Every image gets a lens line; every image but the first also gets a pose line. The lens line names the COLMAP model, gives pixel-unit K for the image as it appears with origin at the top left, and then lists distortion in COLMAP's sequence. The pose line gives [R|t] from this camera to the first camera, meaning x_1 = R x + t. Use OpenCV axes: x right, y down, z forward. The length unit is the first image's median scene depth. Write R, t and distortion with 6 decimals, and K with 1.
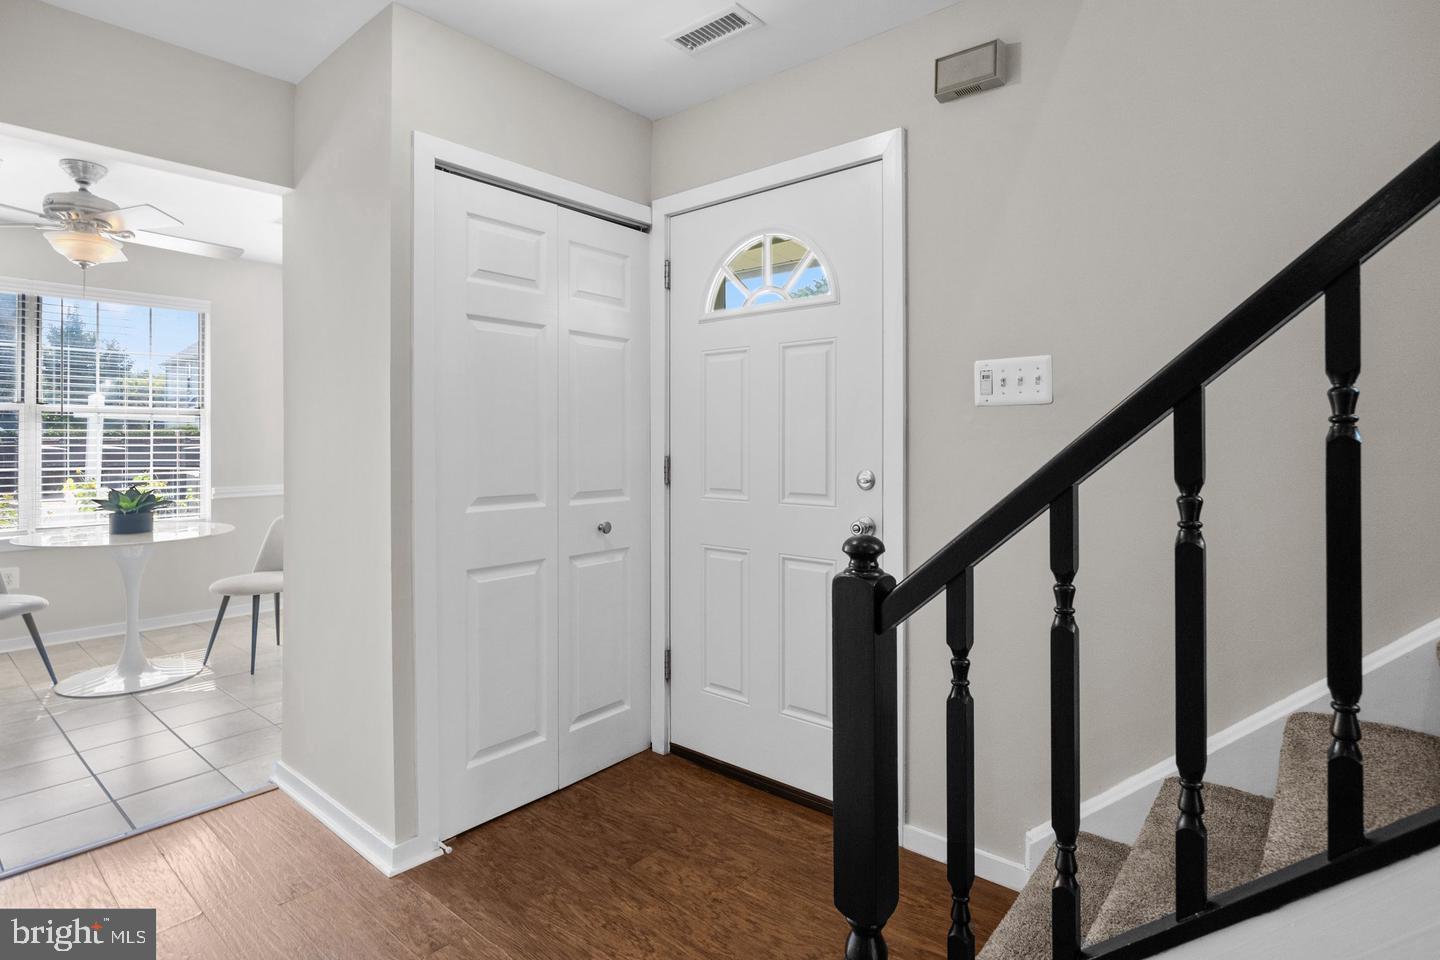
lens RADIAL K [[732.0, 0, 729.3], [0, 732.0, 435.9], [0, 0, 1]] dist [-0.014674, 0.002559]
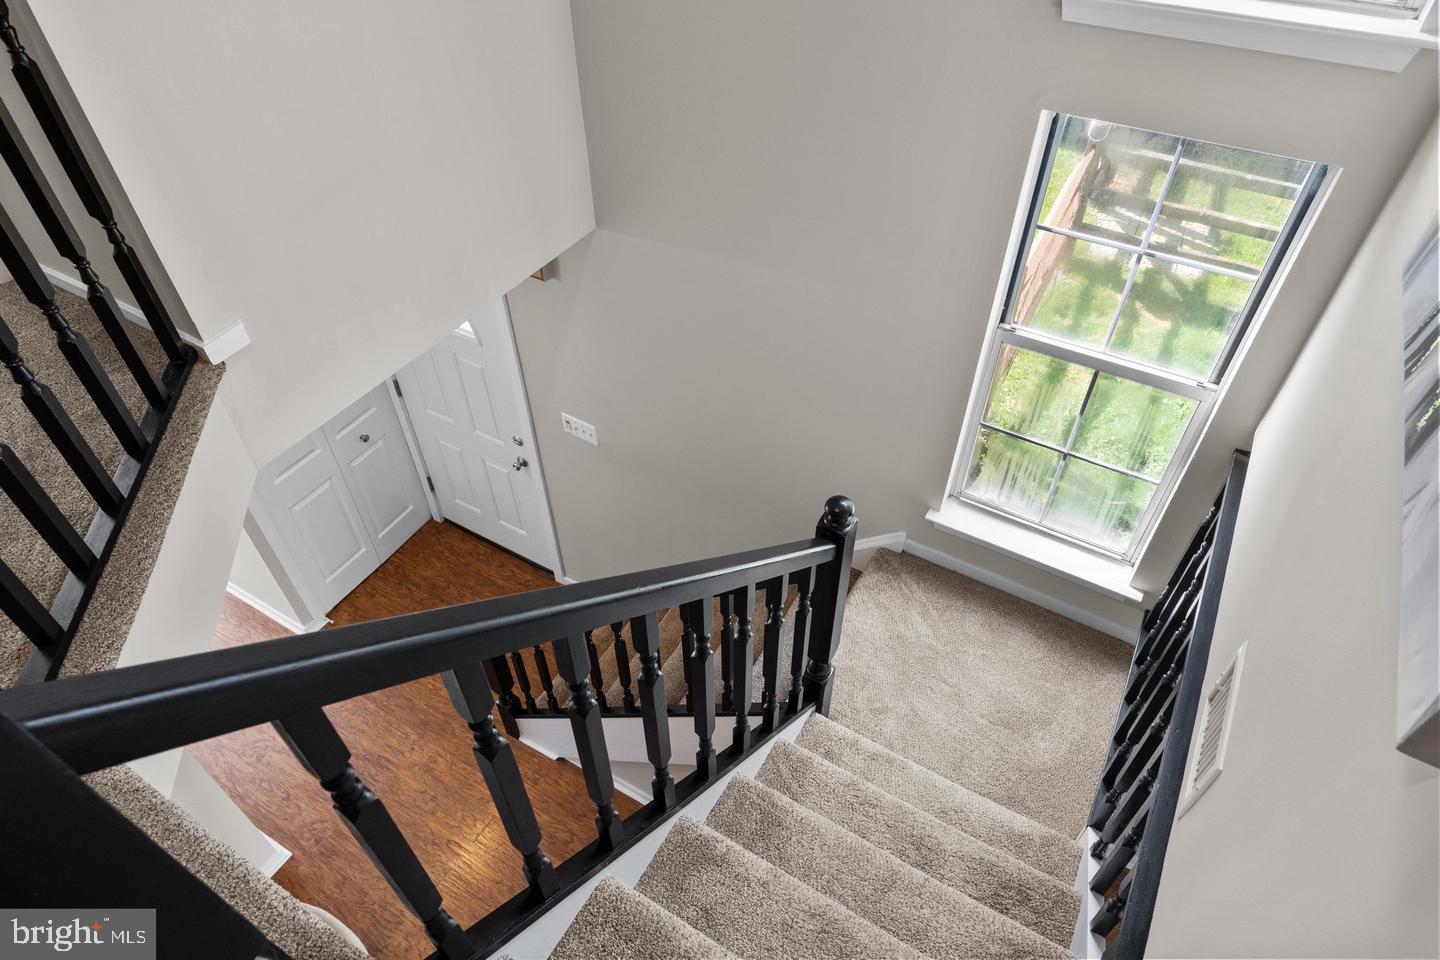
lens RADIAL K [[859.9, 0, 728.0], [0, 859.9, 478.5], [0, 0, 1]] dist [-0.011816, -0.003493]
pose [[0.985645, -0.119209, 0.119551, 0.385795], [0.000172, 0.708828, 0.705382, -1.175950], [-0.168829, -0.695235, 0.698673, -0.477192]]
